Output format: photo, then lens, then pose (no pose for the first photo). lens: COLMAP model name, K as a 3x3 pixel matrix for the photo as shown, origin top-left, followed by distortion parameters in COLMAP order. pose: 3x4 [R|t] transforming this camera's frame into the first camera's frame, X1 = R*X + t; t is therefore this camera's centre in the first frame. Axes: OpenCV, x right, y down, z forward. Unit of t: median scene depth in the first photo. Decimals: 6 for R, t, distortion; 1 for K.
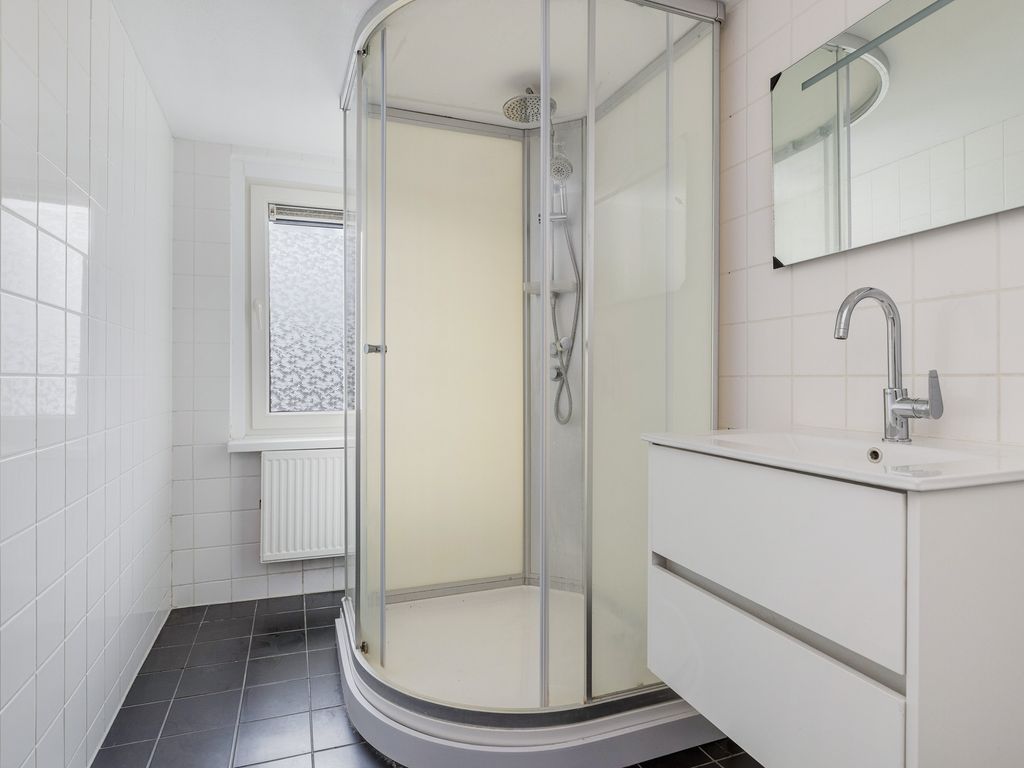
lens RADIAL K [[566.3, 0, 507.1], [0, 566.3, 380.5], [0, 0, 1]] dist [0.001029, -0.004310]
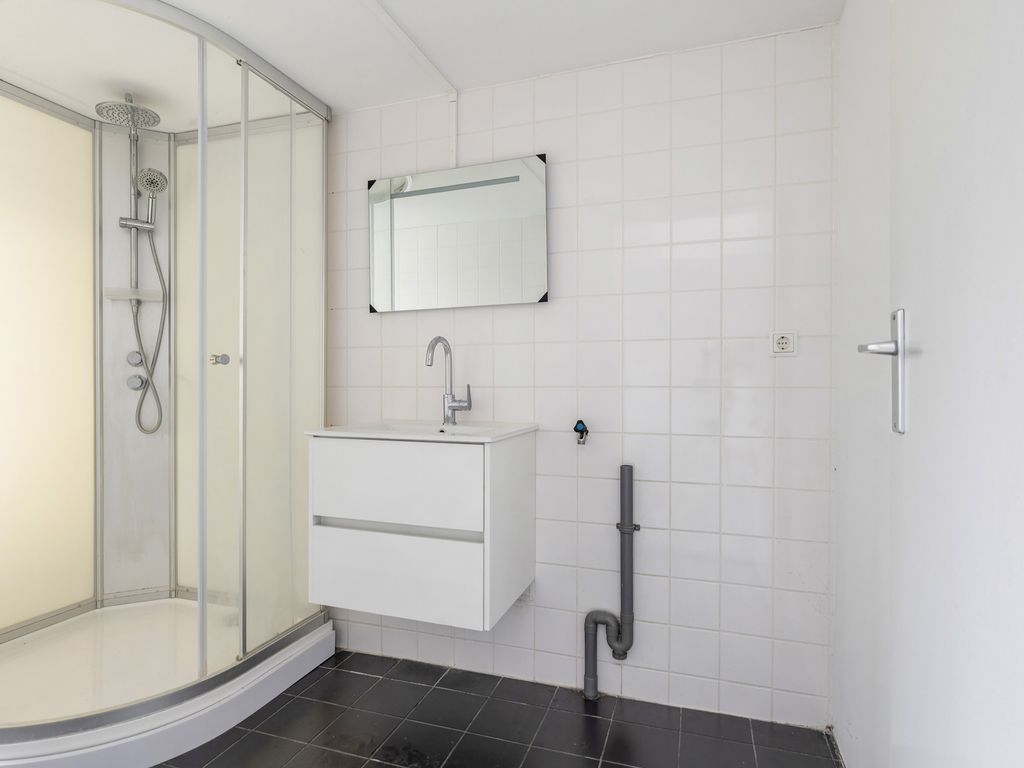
lens RADIAL K [[566.3, 0, 513.5], [0, 566.3, 386.6], [0, 0, 1]] dist [0.001029, -0.004310]
pose [[0.630614, 0.002979, 0.776091, -0.416701], [0.000353, 0.999991, -0.004126, -0.001973], [-0.776097, 0.002876, 0.630607, -0.197160]]
